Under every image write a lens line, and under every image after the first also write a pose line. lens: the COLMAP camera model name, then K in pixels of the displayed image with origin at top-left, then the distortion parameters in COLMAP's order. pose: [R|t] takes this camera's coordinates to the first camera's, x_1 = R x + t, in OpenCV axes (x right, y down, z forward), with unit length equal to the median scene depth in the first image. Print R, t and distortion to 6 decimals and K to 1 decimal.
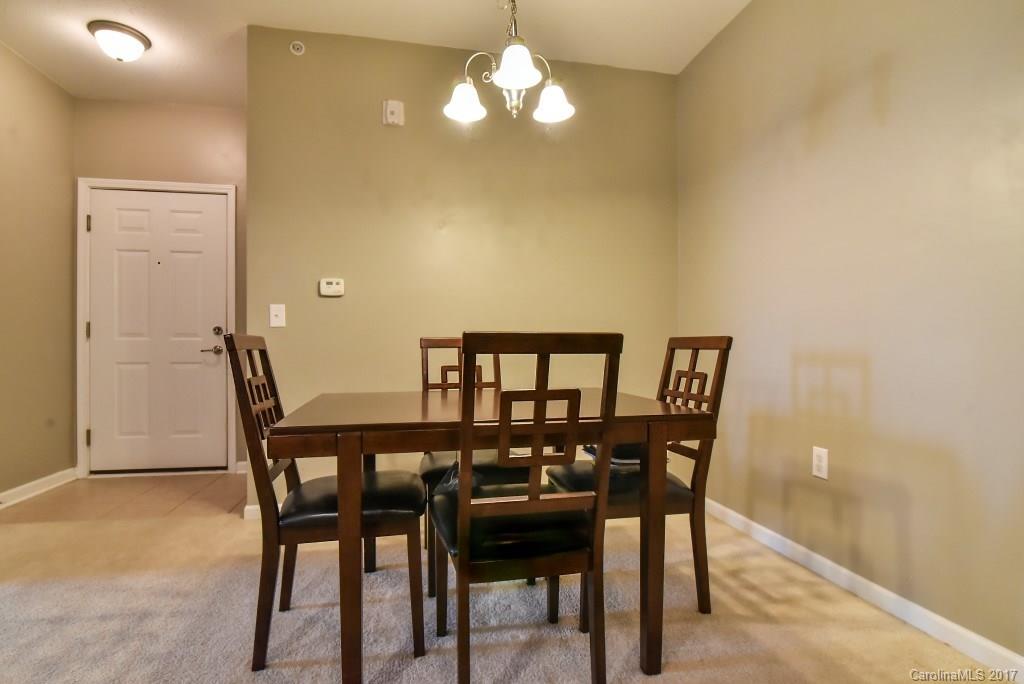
lens RADIAL K [[503.7, 0, 517.4], [0, 503.7, 353.5], [0, 0, 1]] dist [-0.013343, -0.000342]
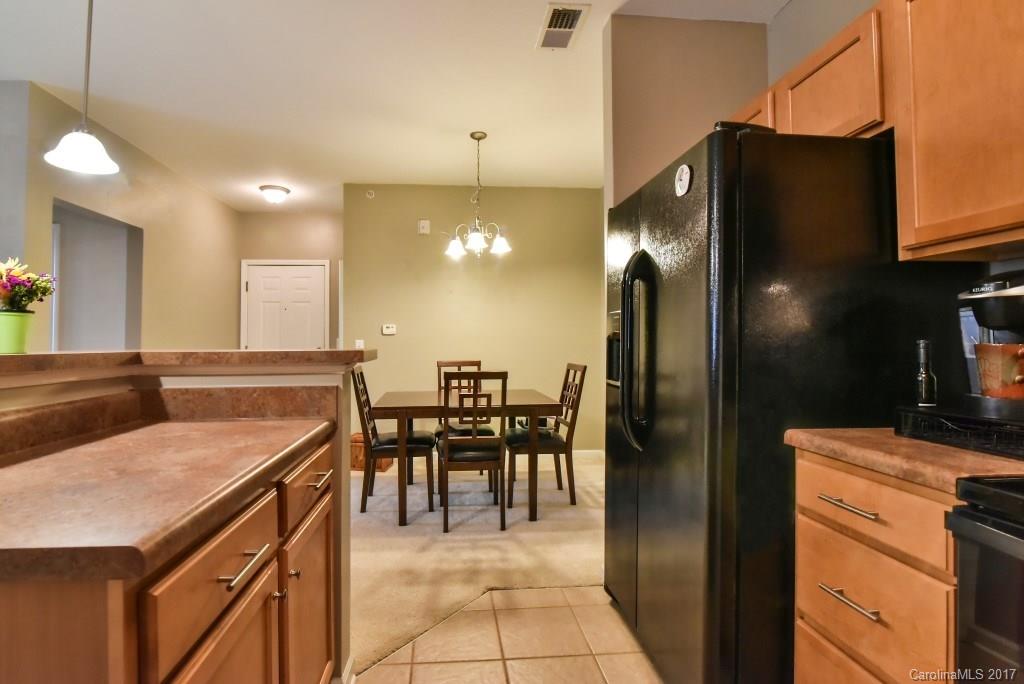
lens RADIAL K [[486.1, 0, 489.7], [0, 486.1, 329.5], [0, 0, 1]] dist [-0.018783, -0.000183]
pose [[0.992199, -0.007737, -0.124421, 0.290609], [0.003840, 0.999495, -0.031533, -0.119431], [0.124602, 0.030809, 0.991728, -0.977338]]
